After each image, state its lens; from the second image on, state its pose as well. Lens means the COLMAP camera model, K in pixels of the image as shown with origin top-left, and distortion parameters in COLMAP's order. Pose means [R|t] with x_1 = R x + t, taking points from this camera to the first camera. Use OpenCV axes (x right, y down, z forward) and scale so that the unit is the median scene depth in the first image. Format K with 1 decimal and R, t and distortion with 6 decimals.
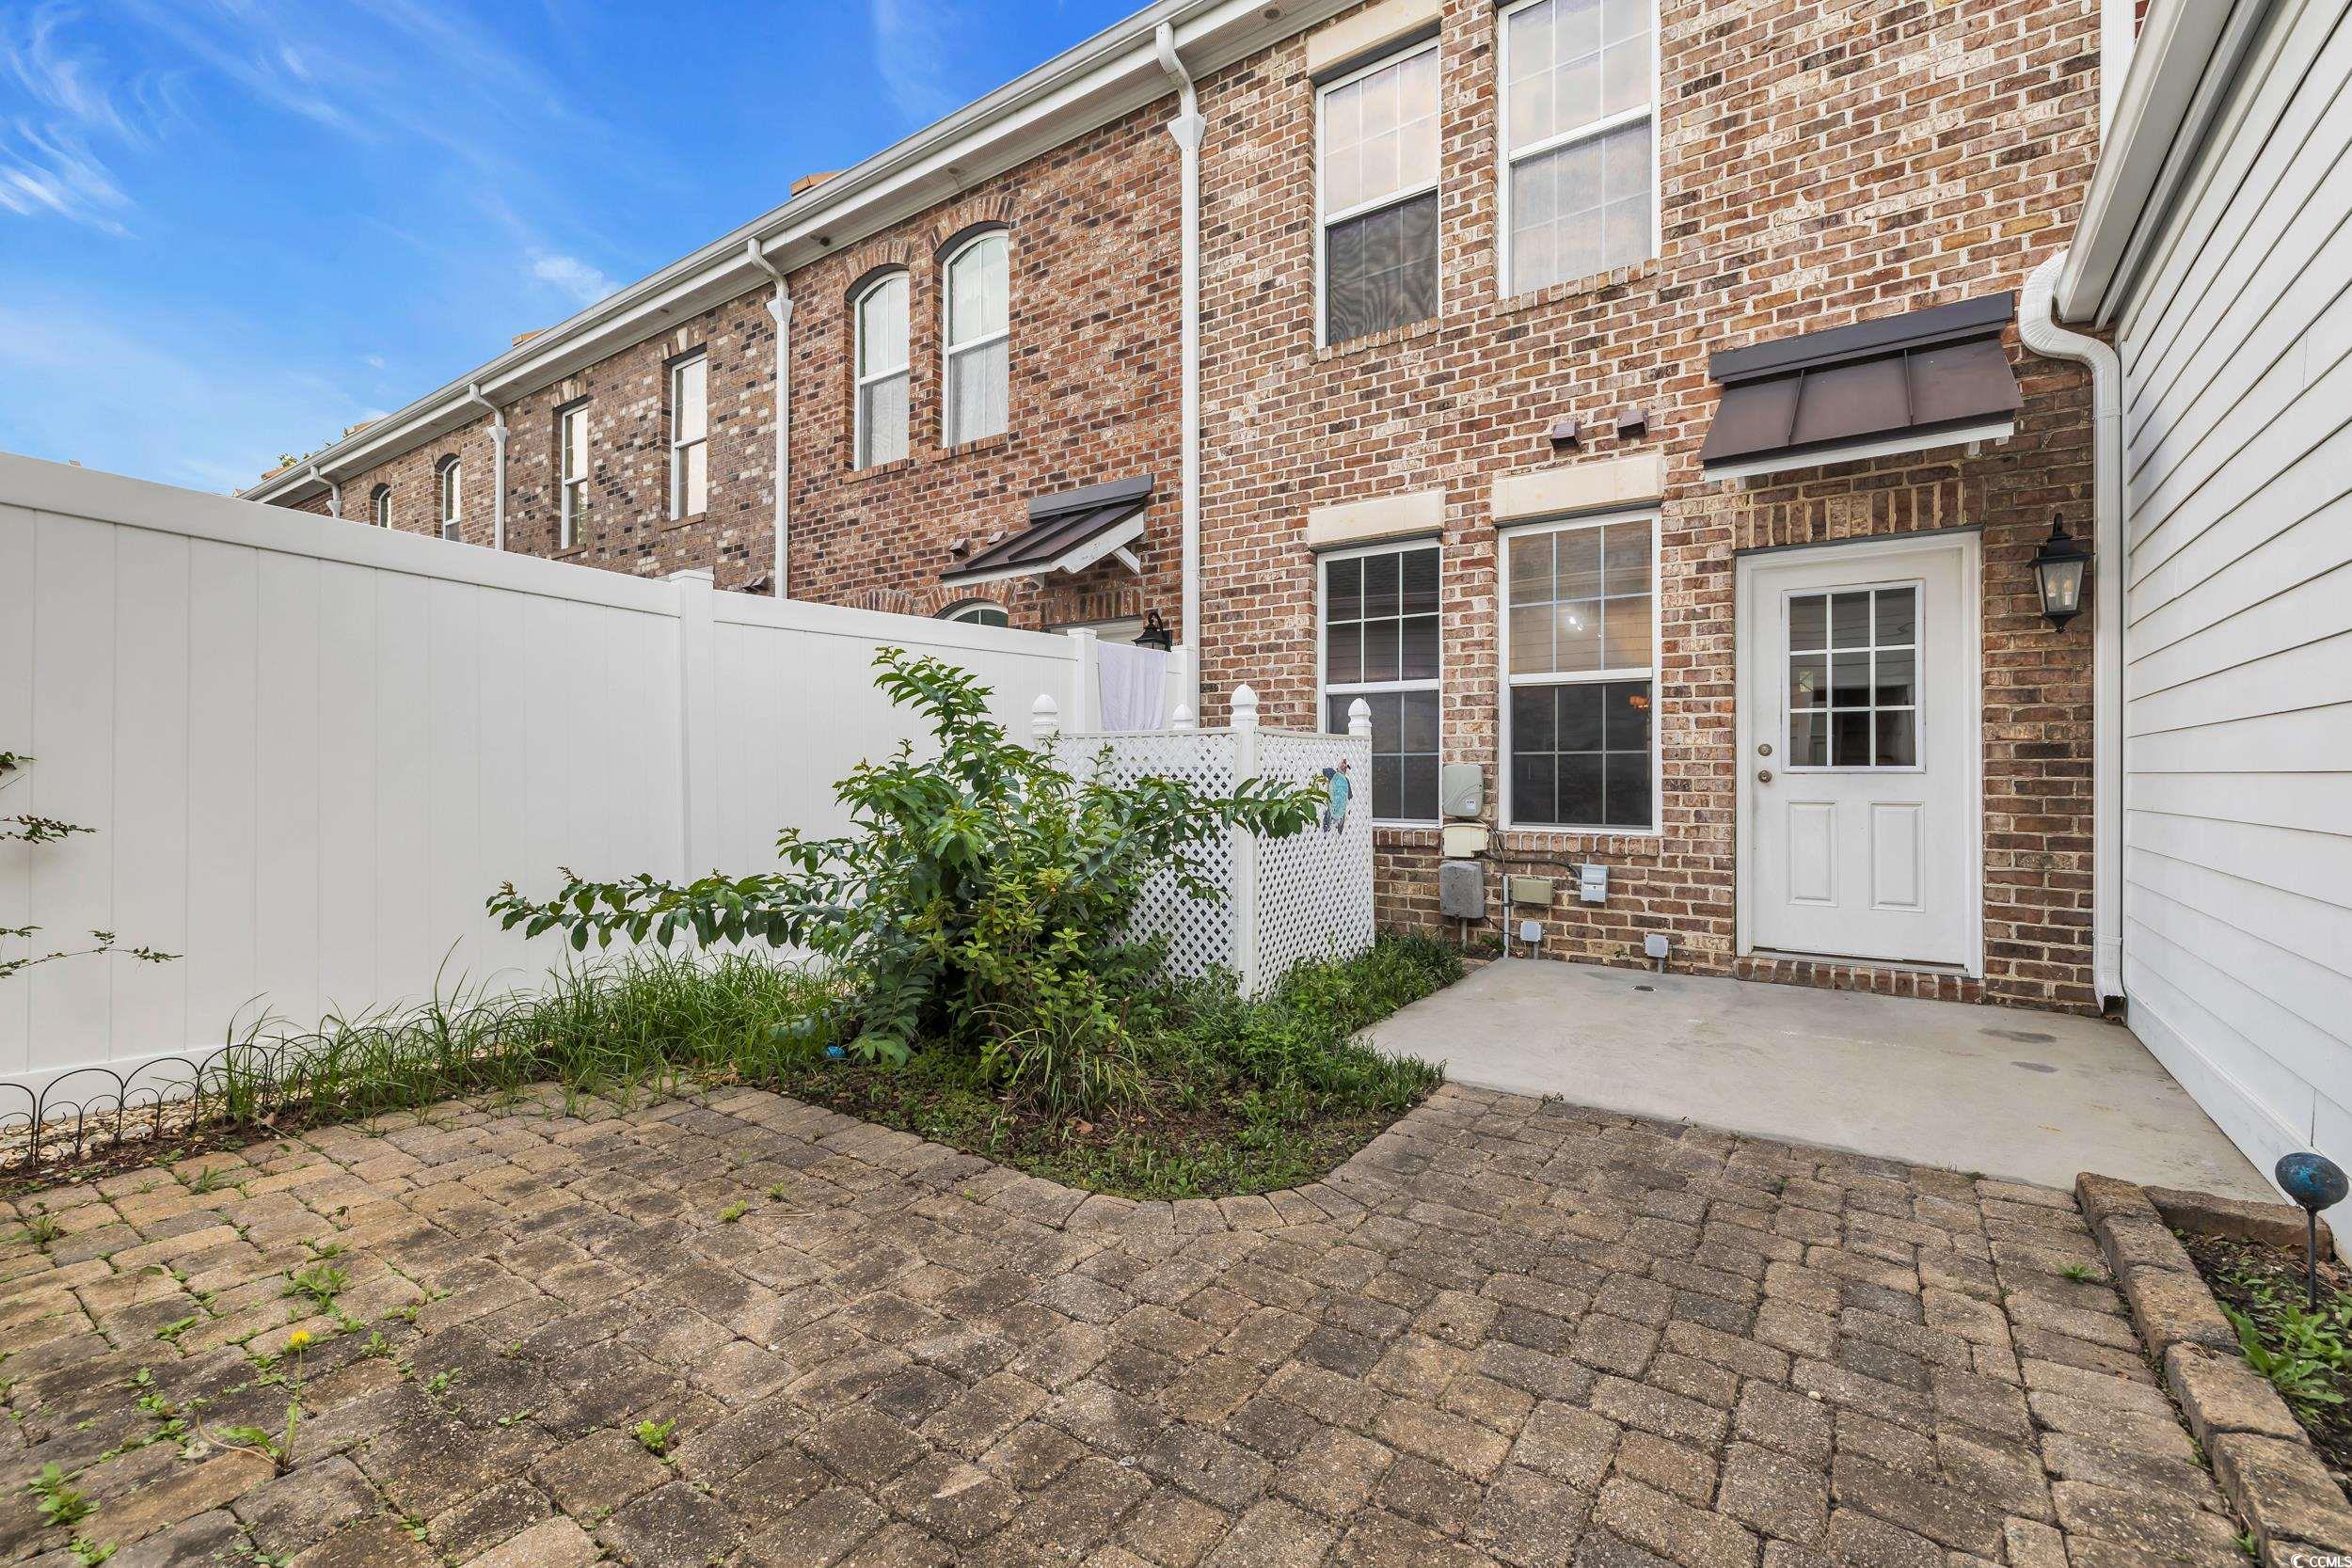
lens RADIAL K [[995.2, 0, 1183.0], [0, 995.2, 784.5], [0, 0, 1]] dist [0.000927, -0.000059]
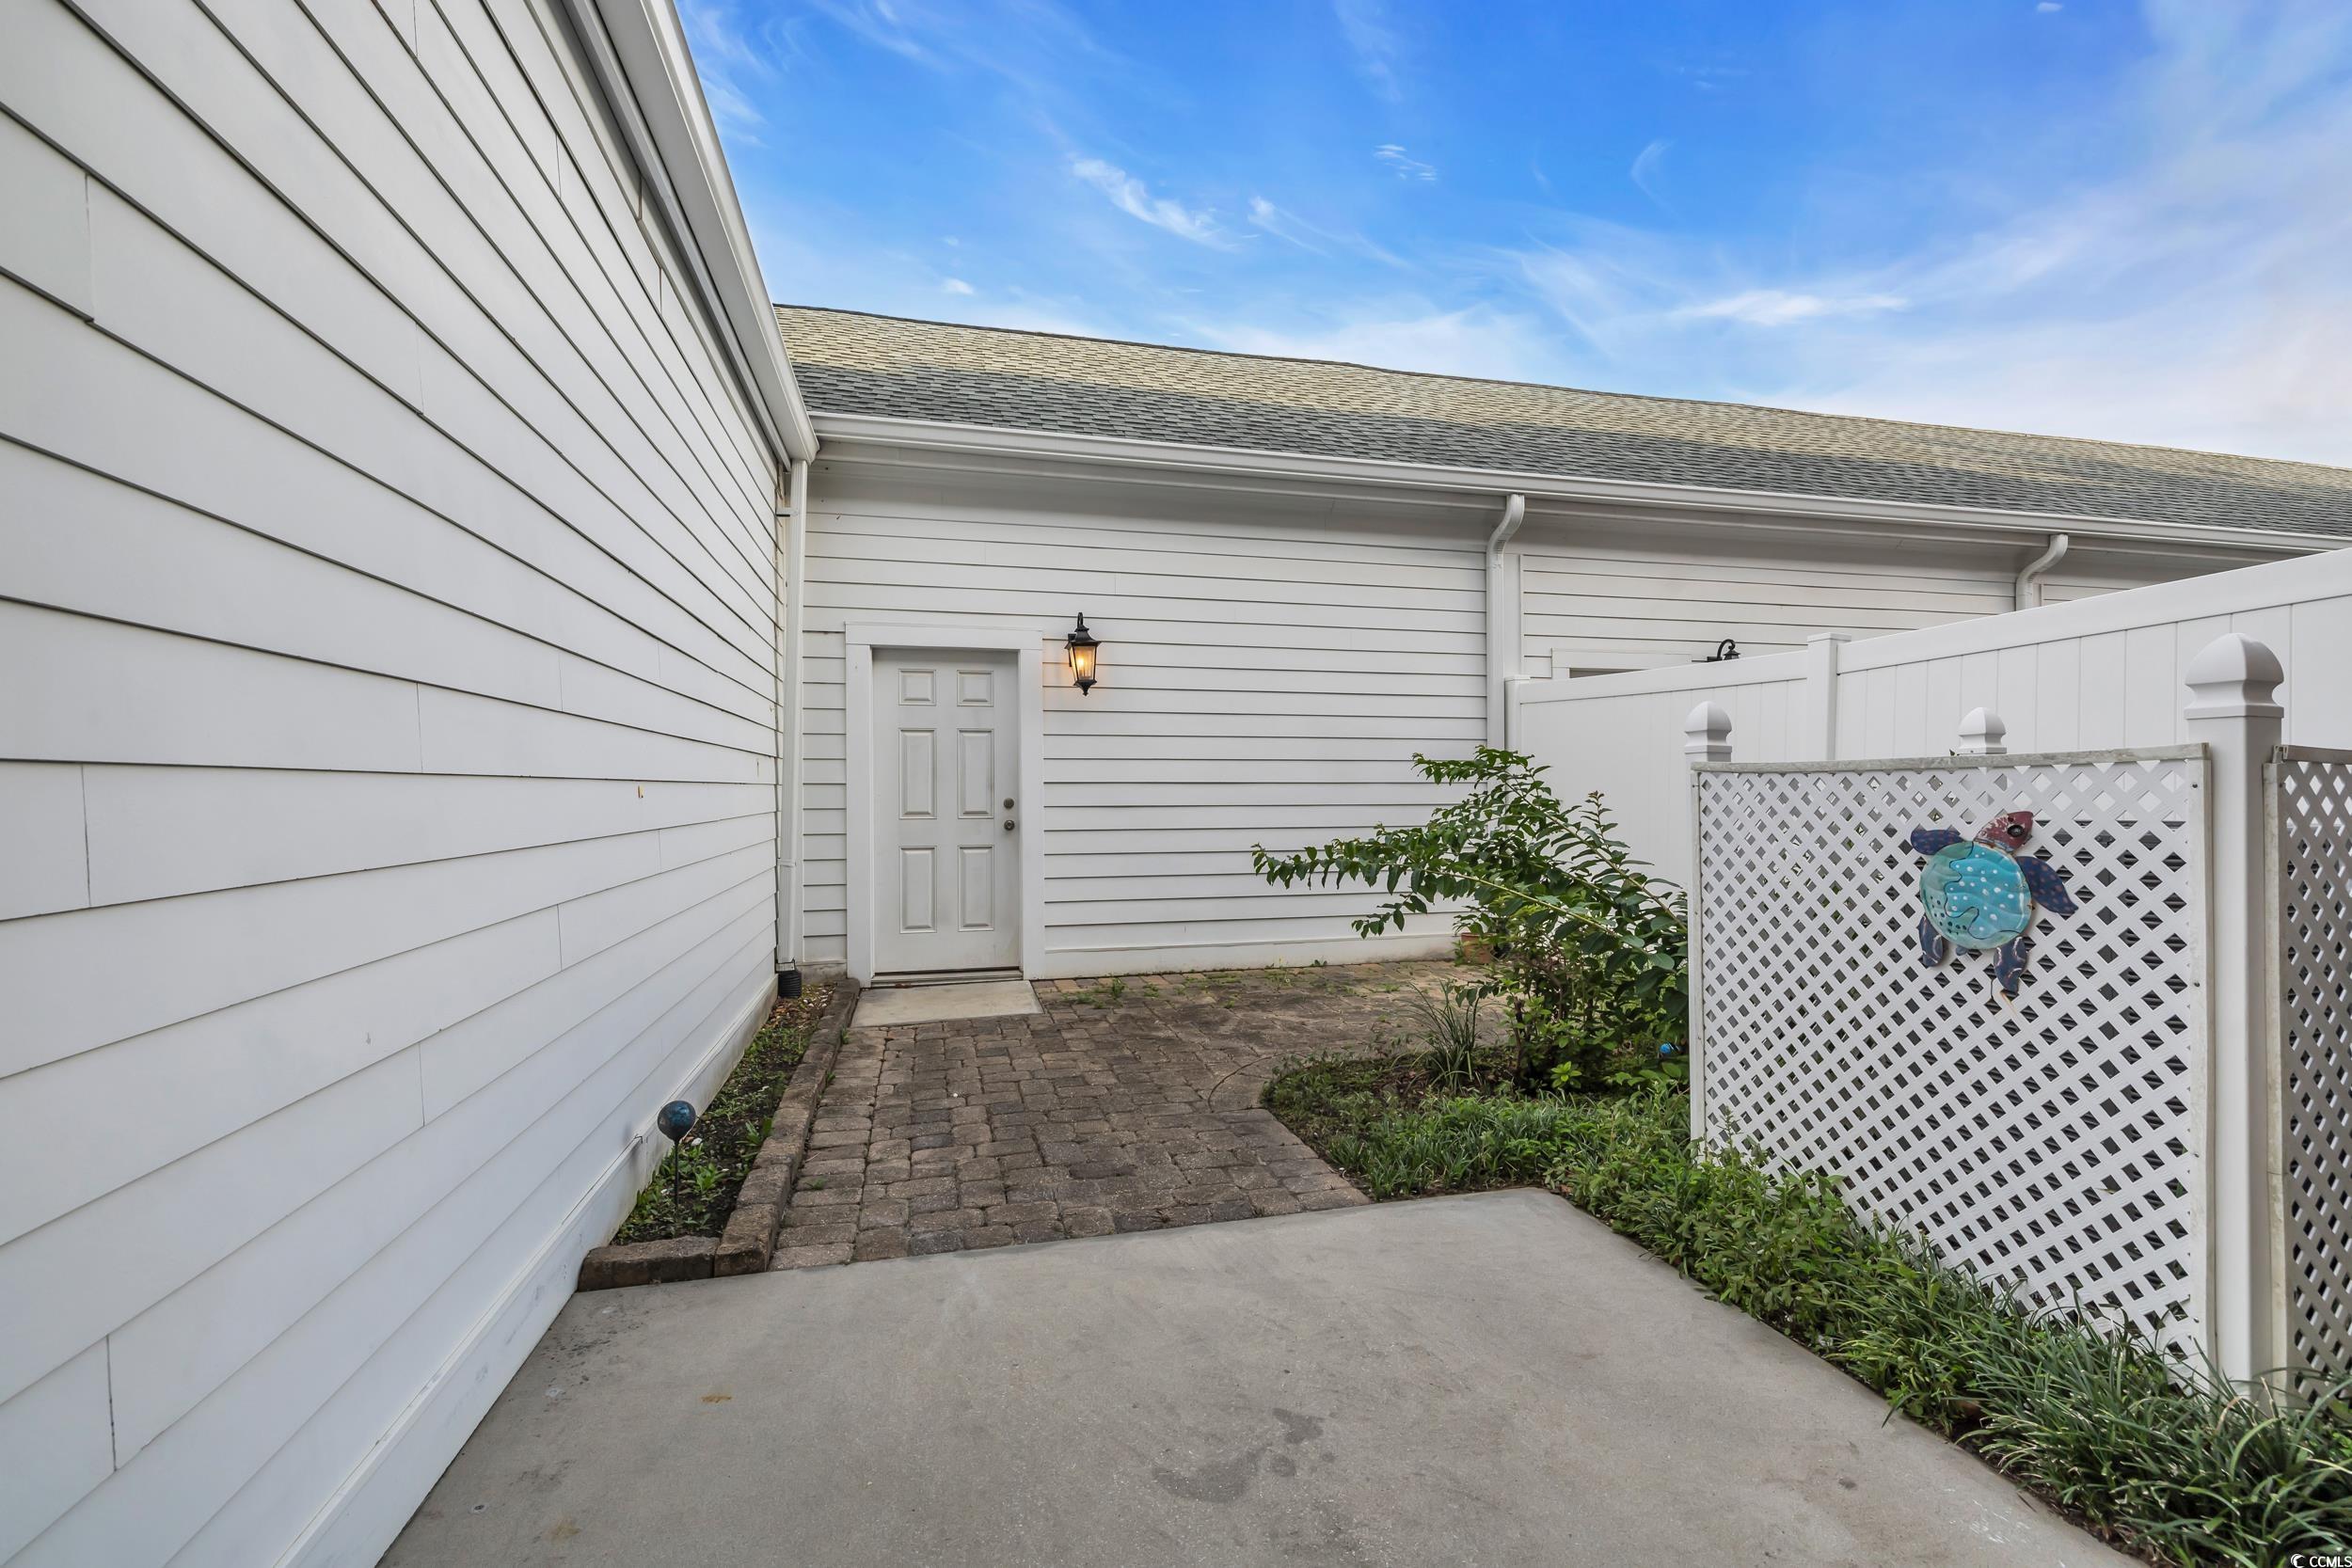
lens RADIAL K [[995.2, 0, 1183.0], [0, 995.2, 784.5], [0, 0, 1]] dist [0.000927, -0.000059]
pose [[-0.649672, -0.001095, -0.760214, 1.567576], [-0.004776, 0.999985, 0.002641, -0.081096], [0.760199, 0.005347, -0.649668, 2.219611]]
